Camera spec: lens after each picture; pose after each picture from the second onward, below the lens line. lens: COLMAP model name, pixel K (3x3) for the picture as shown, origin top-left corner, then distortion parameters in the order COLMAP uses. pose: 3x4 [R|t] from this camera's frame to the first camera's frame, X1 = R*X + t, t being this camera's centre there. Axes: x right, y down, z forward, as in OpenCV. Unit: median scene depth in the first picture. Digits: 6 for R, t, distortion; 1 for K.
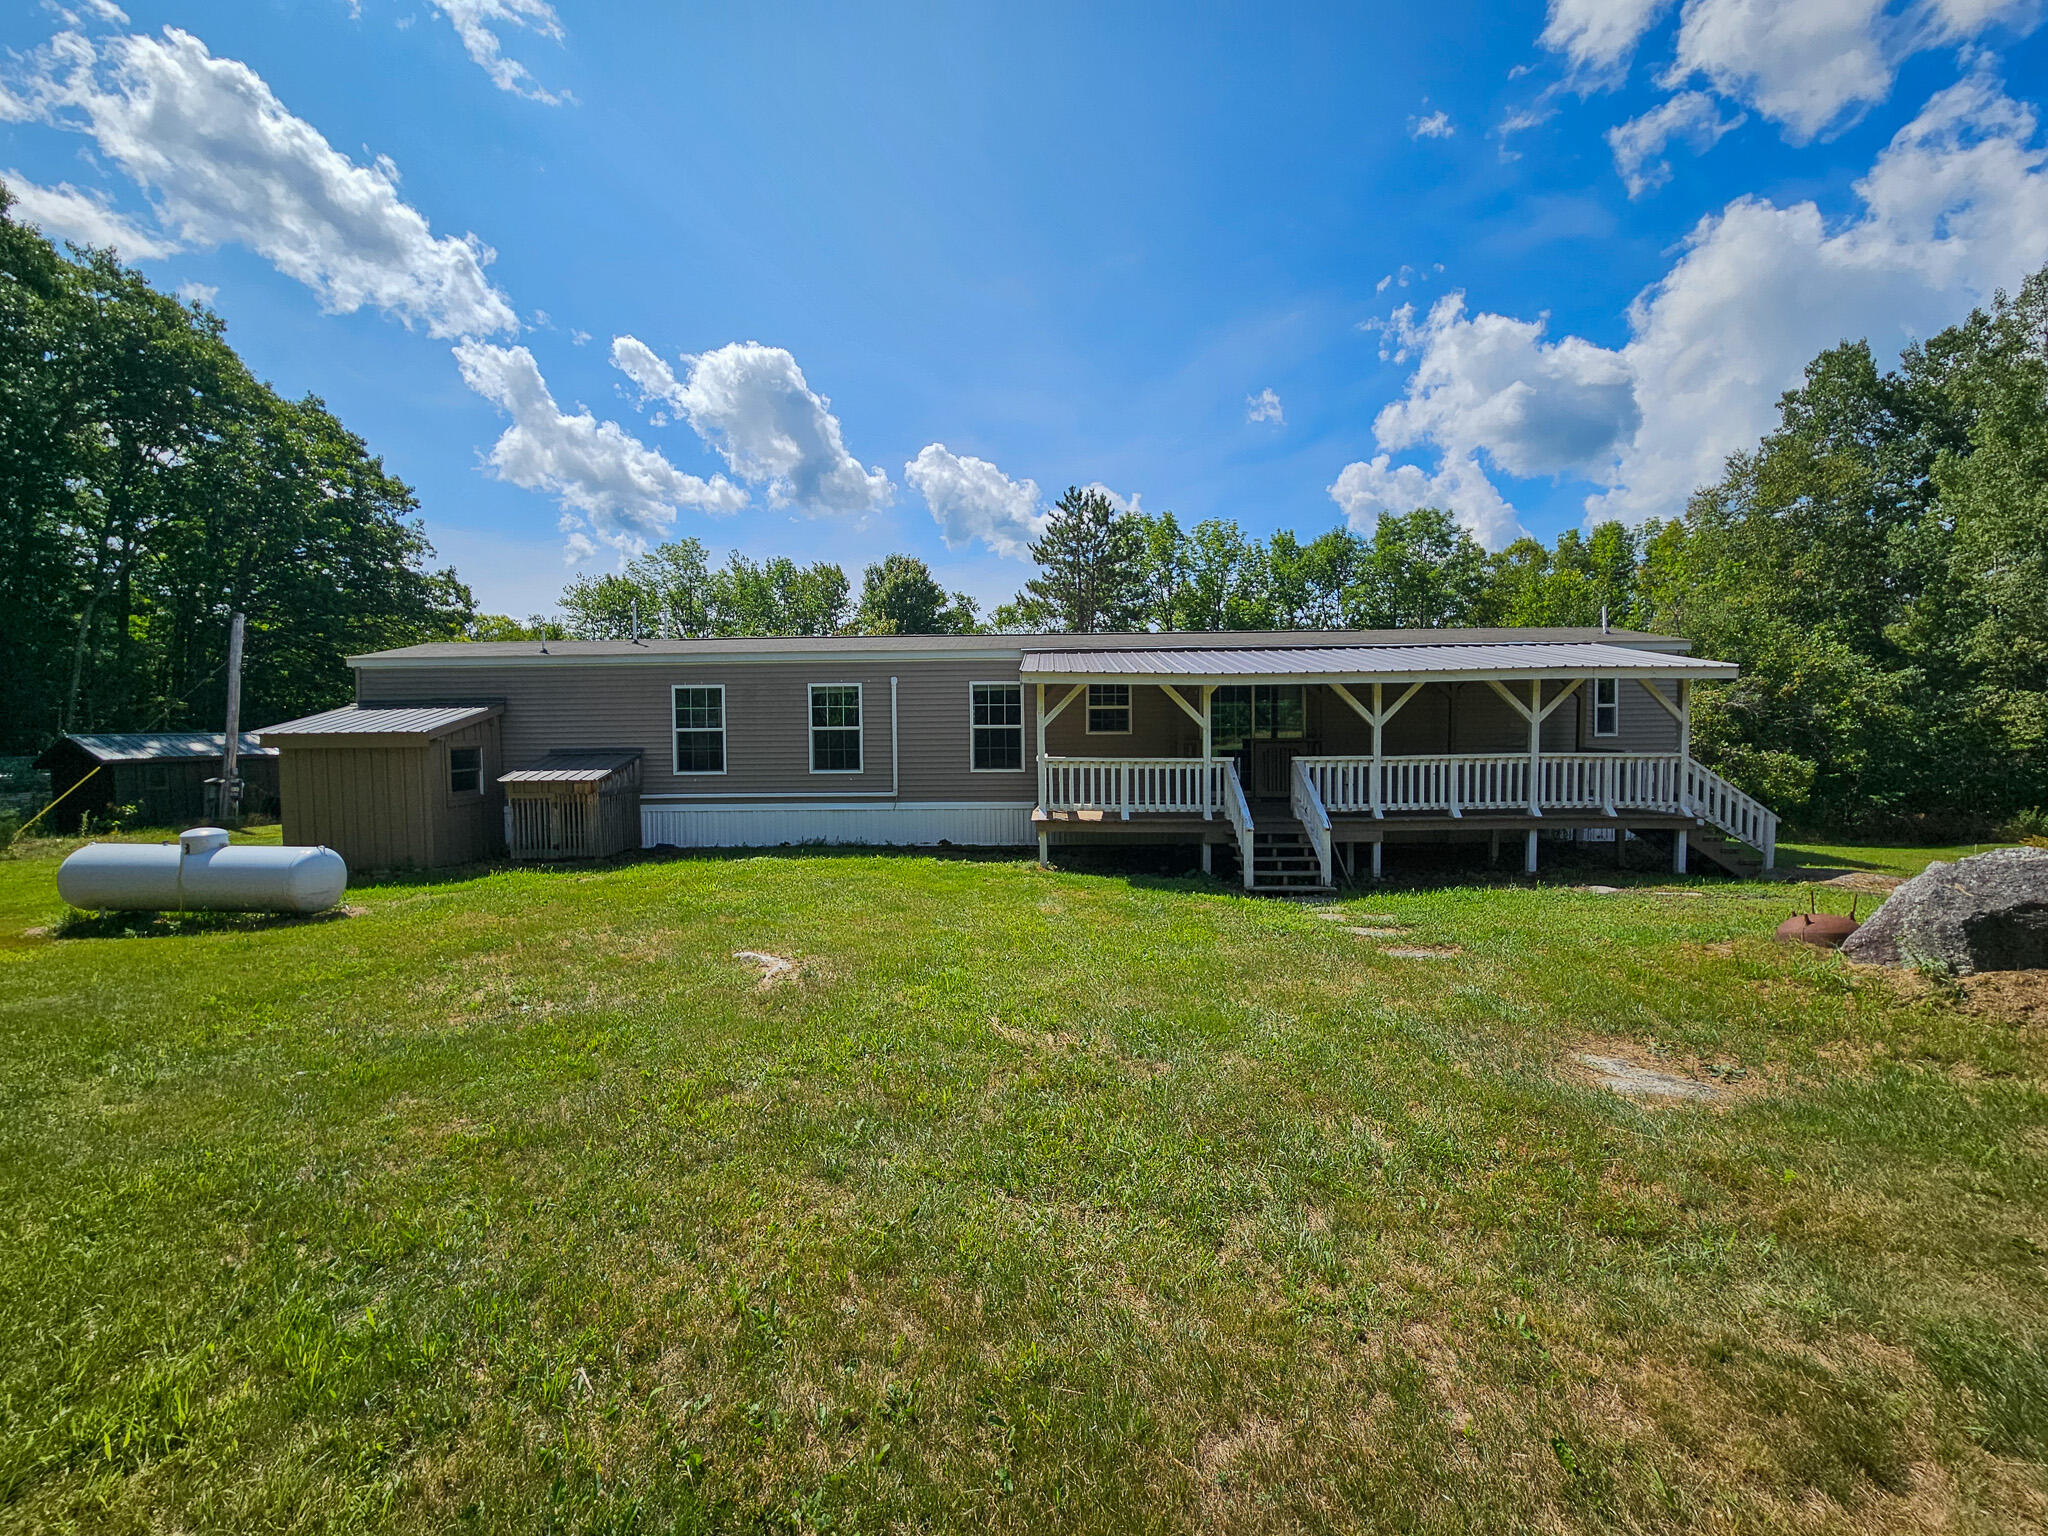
lens RADIAL K [[842.7, 0, 1034.0], [0, 842.7, 761.3], [0, 0, 1]] dist [-0.001801, 0.000554]
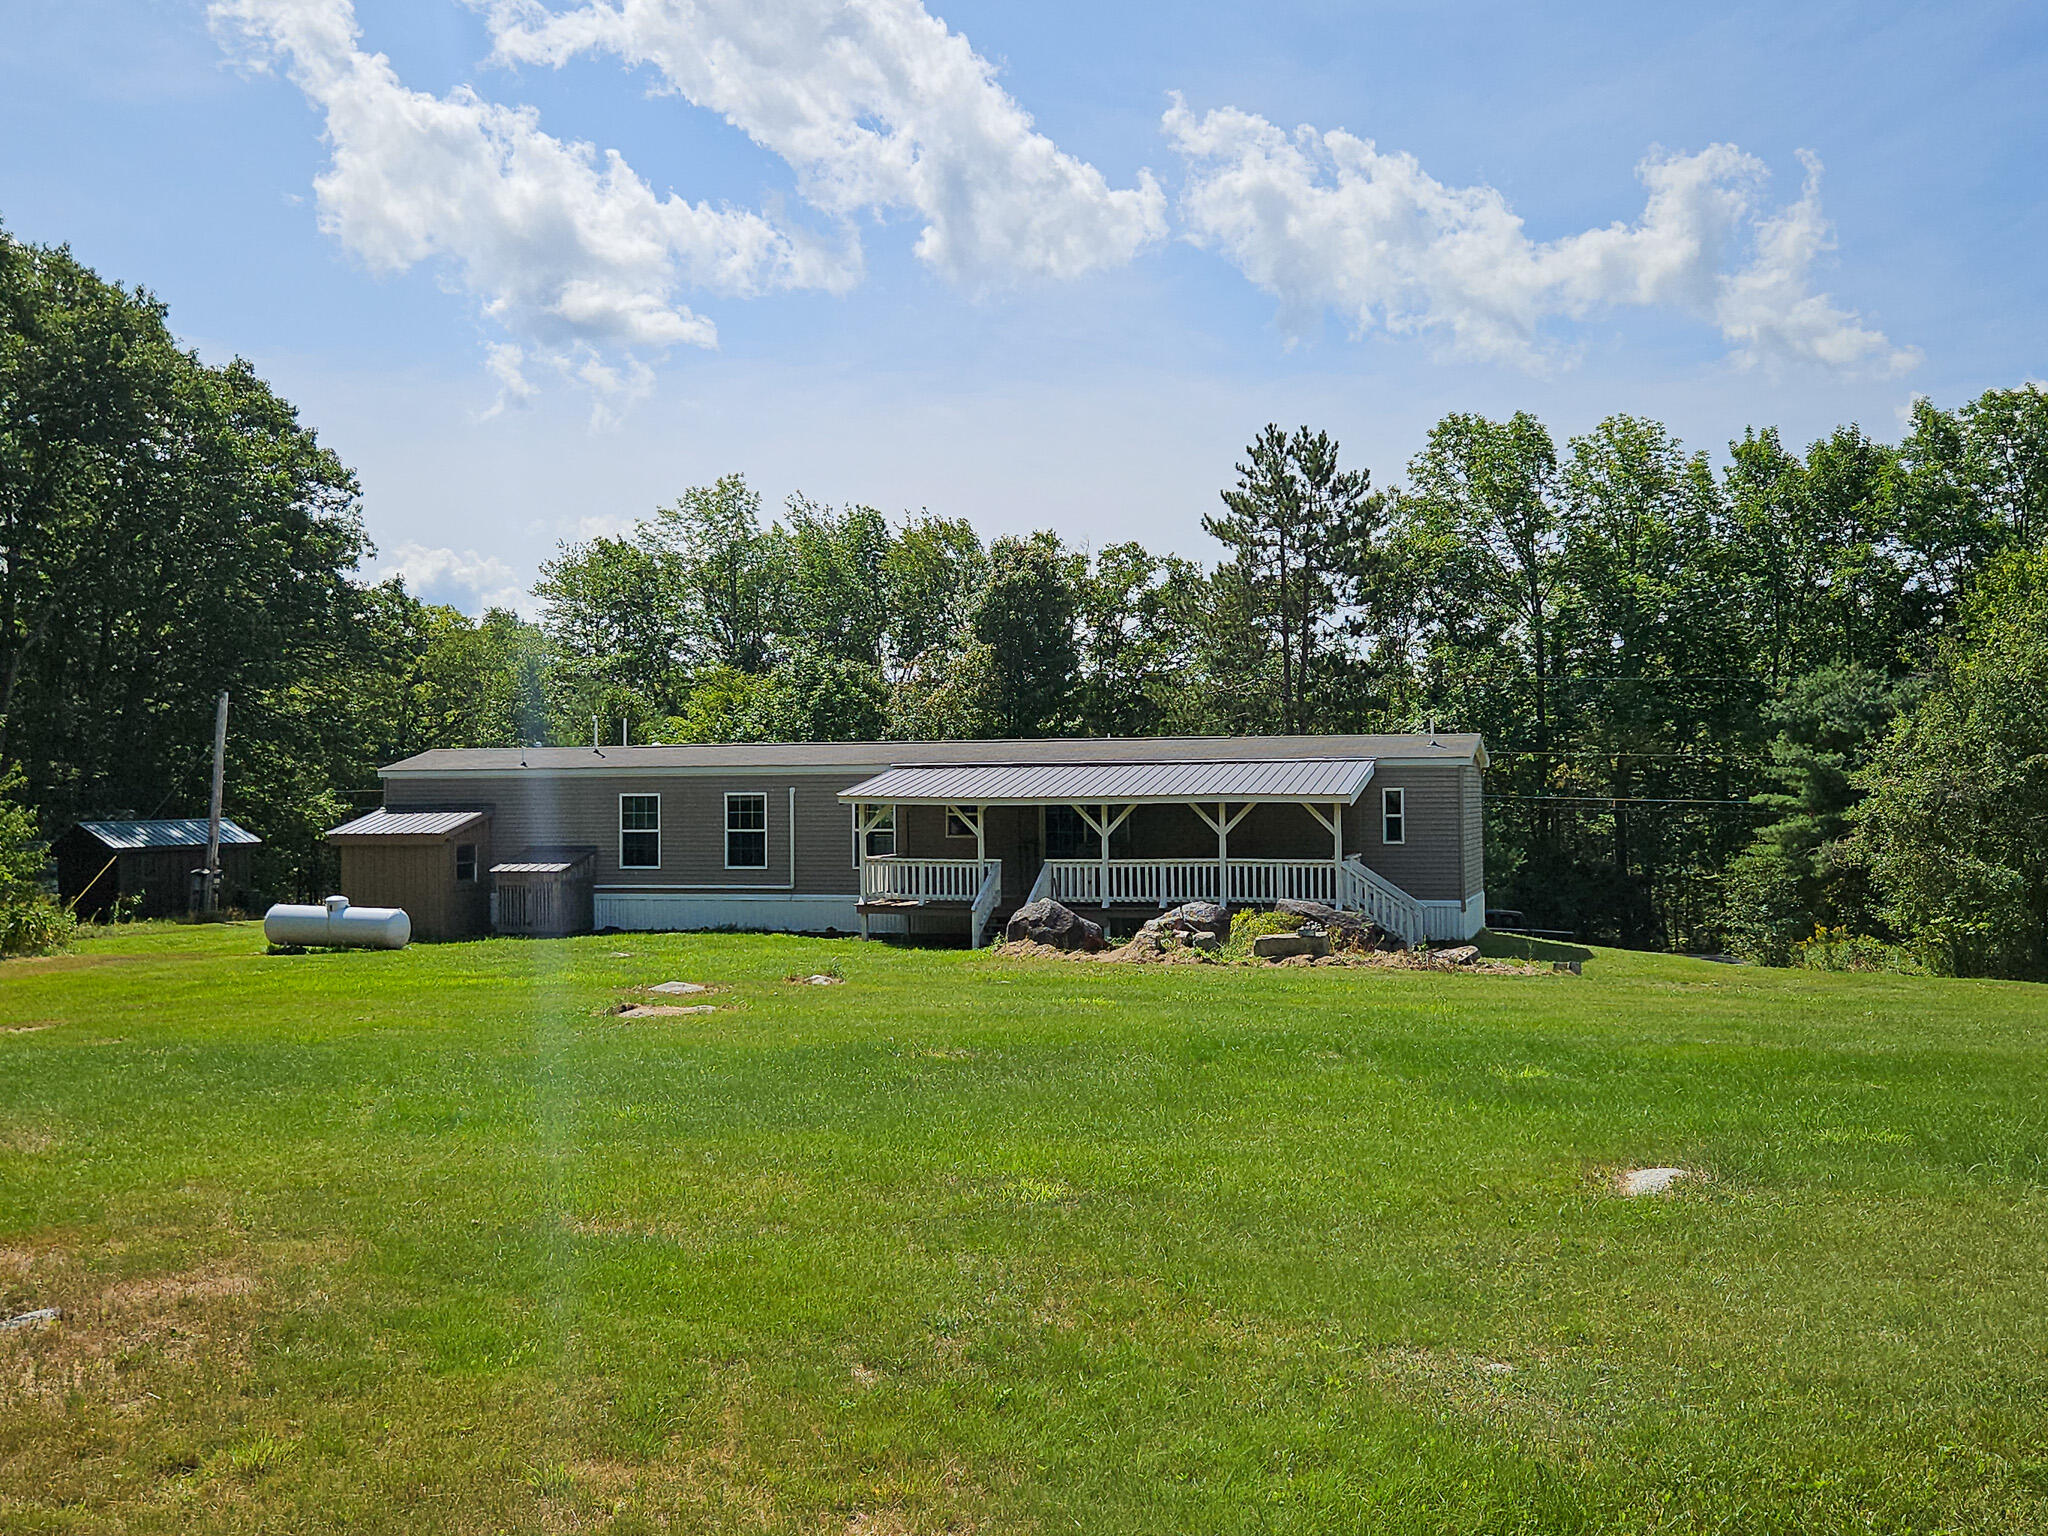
lens RADIAL K [[1873.1, 0, 1024.0], [0, 1873.1, 768.0], [0, 0, 1]] dist [0.015828, 0.015126]
pose [[0.967865, -0.001722, -0.251465, 0.779112], [-0.009642, 0.998987, -0.043951, -0.014706], [0.251286, 0.044964, 0.966868, -1.401357]]
